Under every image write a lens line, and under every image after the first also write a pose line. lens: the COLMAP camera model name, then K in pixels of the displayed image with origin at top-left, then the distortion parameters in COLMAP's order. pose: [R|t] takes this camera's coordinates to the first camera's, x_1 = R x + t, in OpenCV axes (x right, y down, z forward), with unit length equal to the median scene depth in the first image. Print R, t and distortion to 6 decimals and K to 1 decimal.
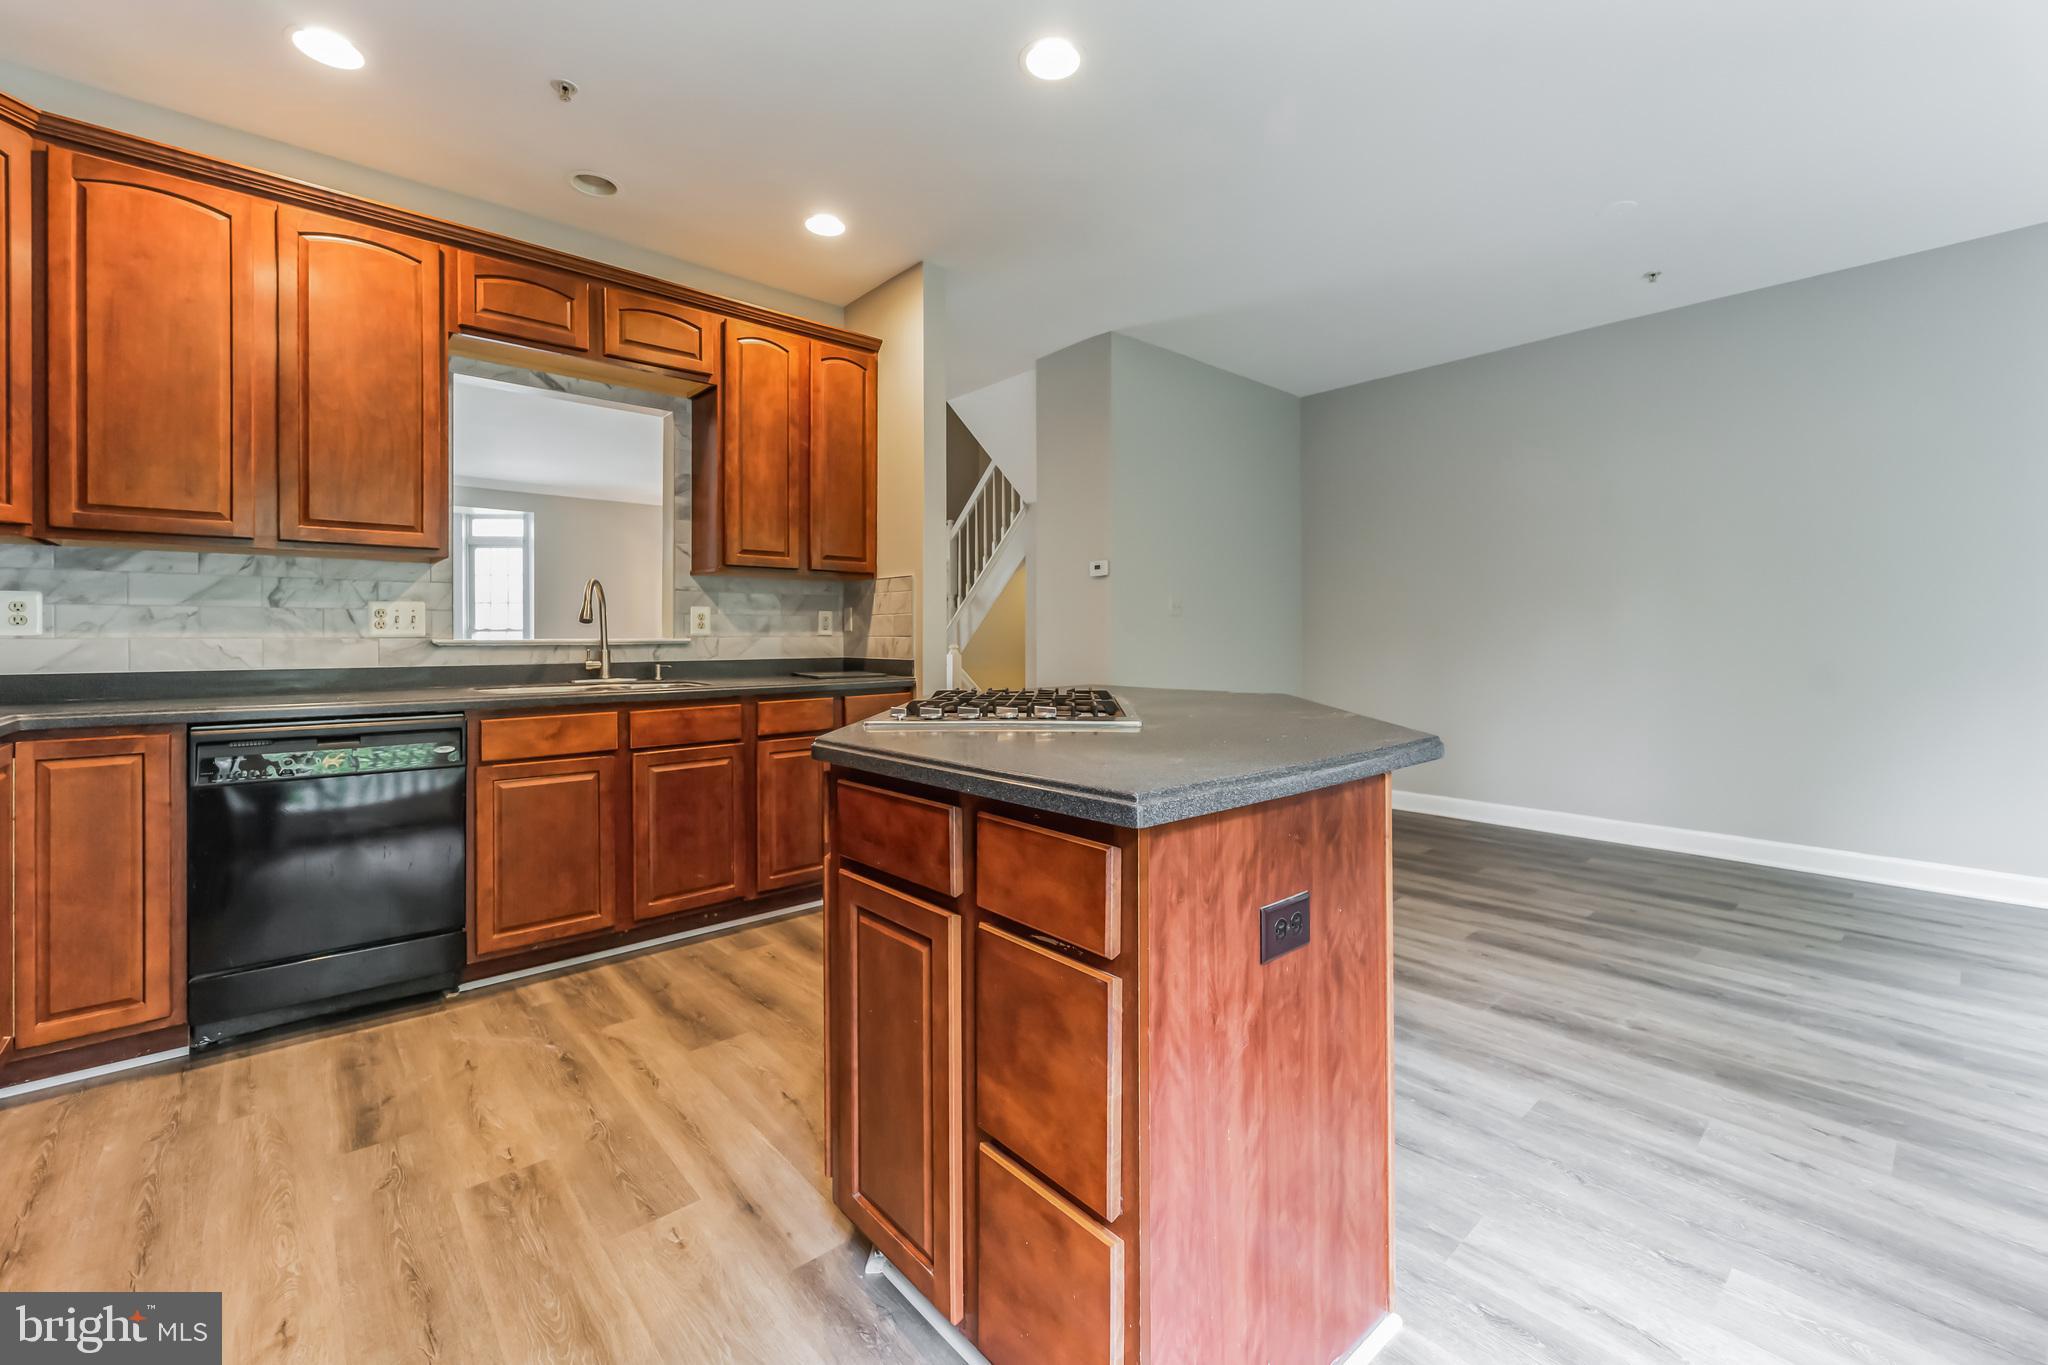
lens RADIAL K [[837.8, 0, 1016.7], [0, 837.8, 632.8], [0, 0, 1]] dist [0.001421, -0.000573]
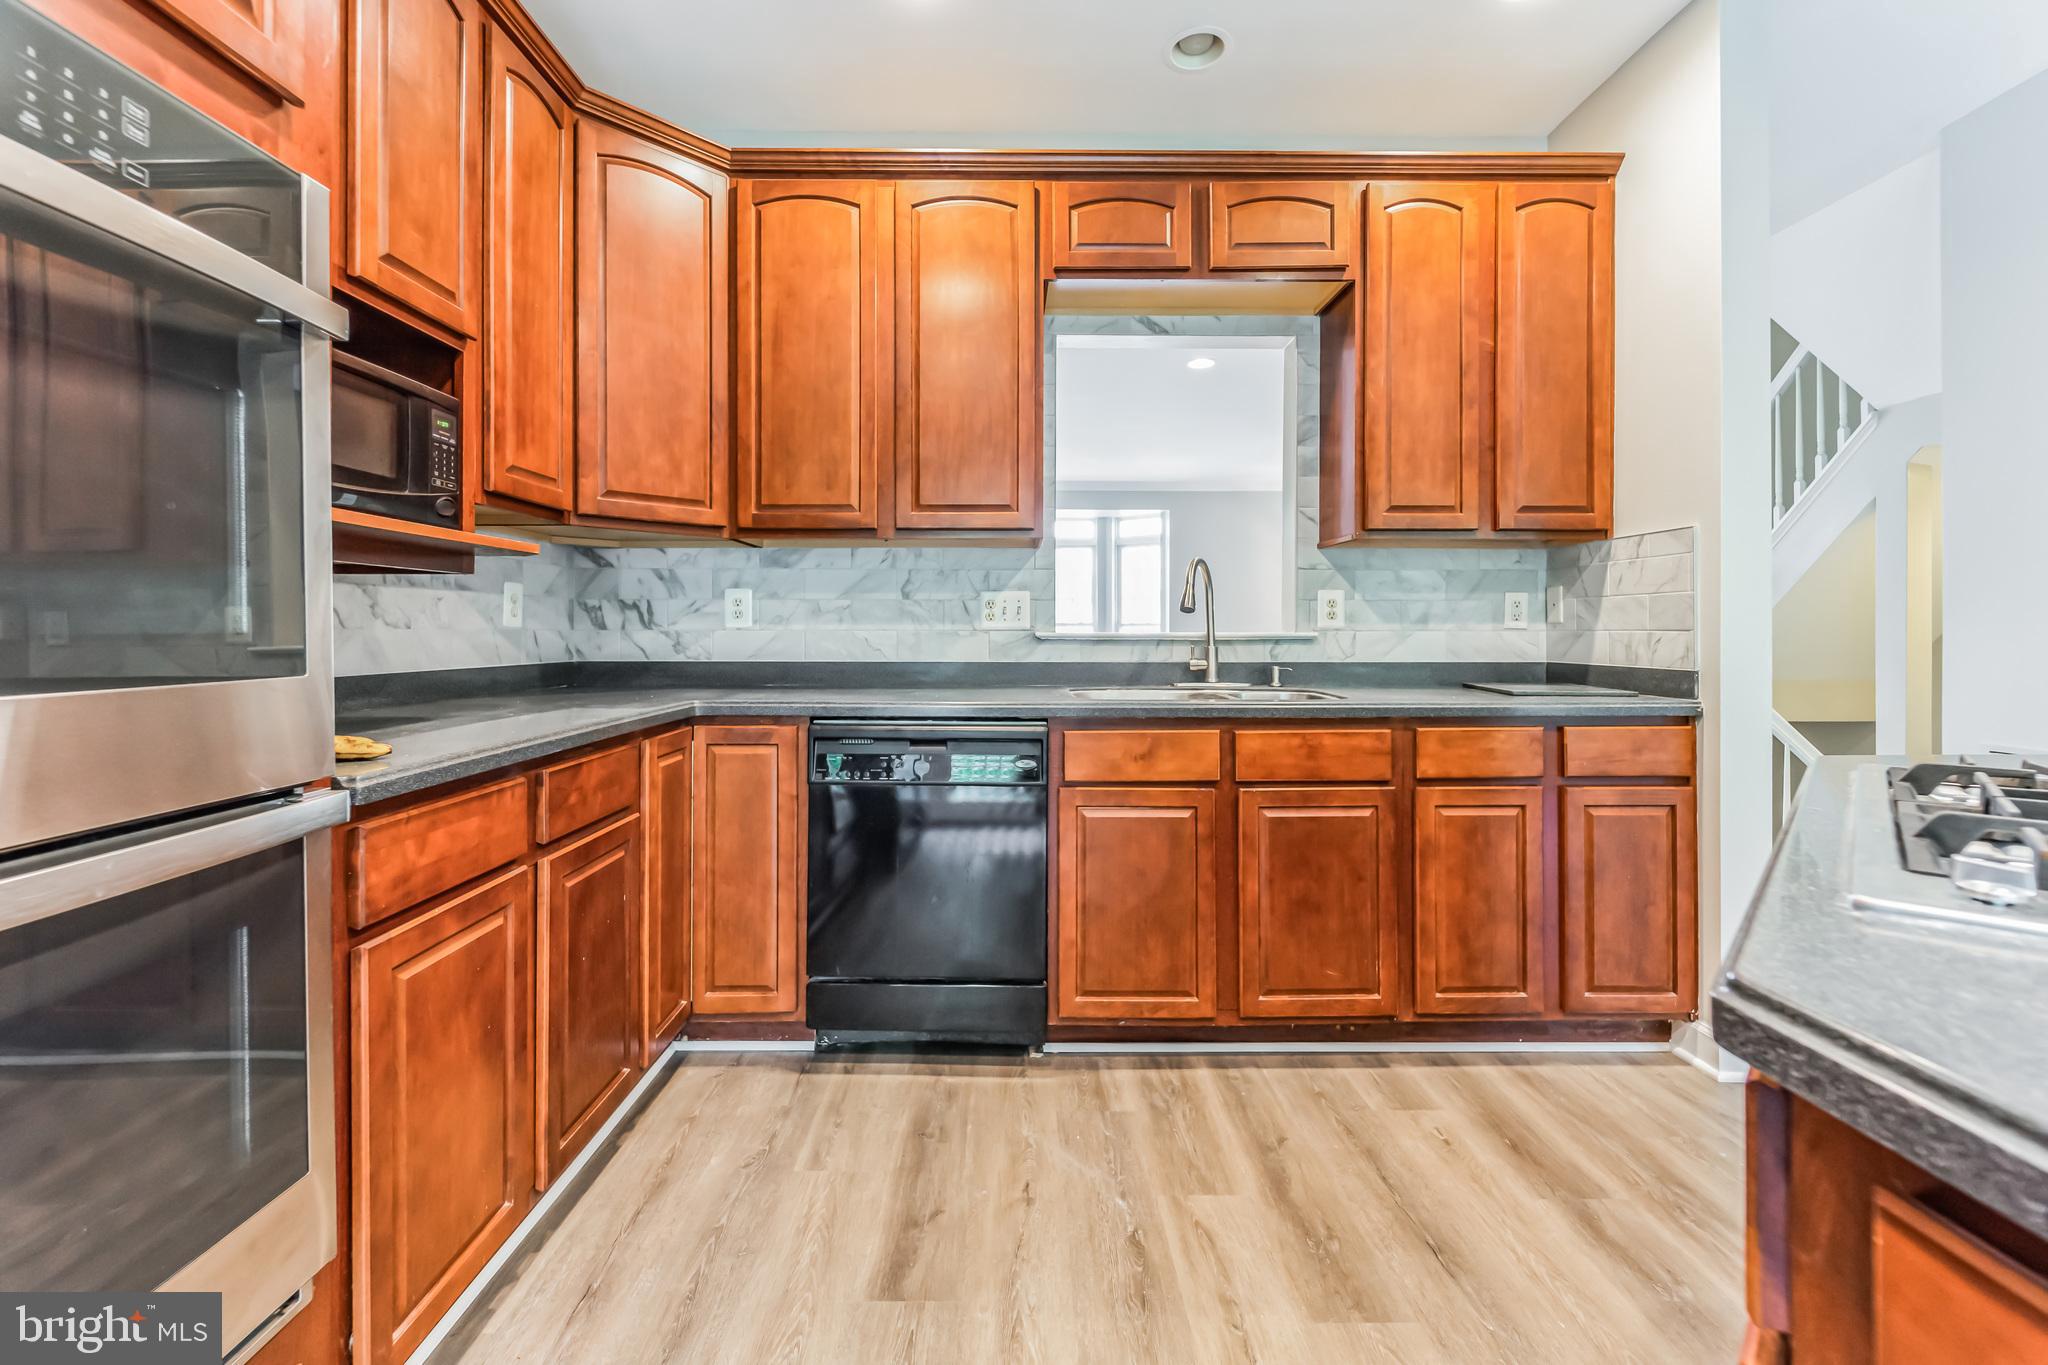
lens RADIAL K [[837.8, 0, 1016.7], [0, 837.8, 632.8], [0, 0, 1]] dist [0.001421, -0.000573]
pose [[0.753061, 0.004184, -0.657938, -0.121765], [0.000166, 0.999979, 0.006548, 0.002600], [0.657951, -0.005041, 0.753044, 0.318073]]
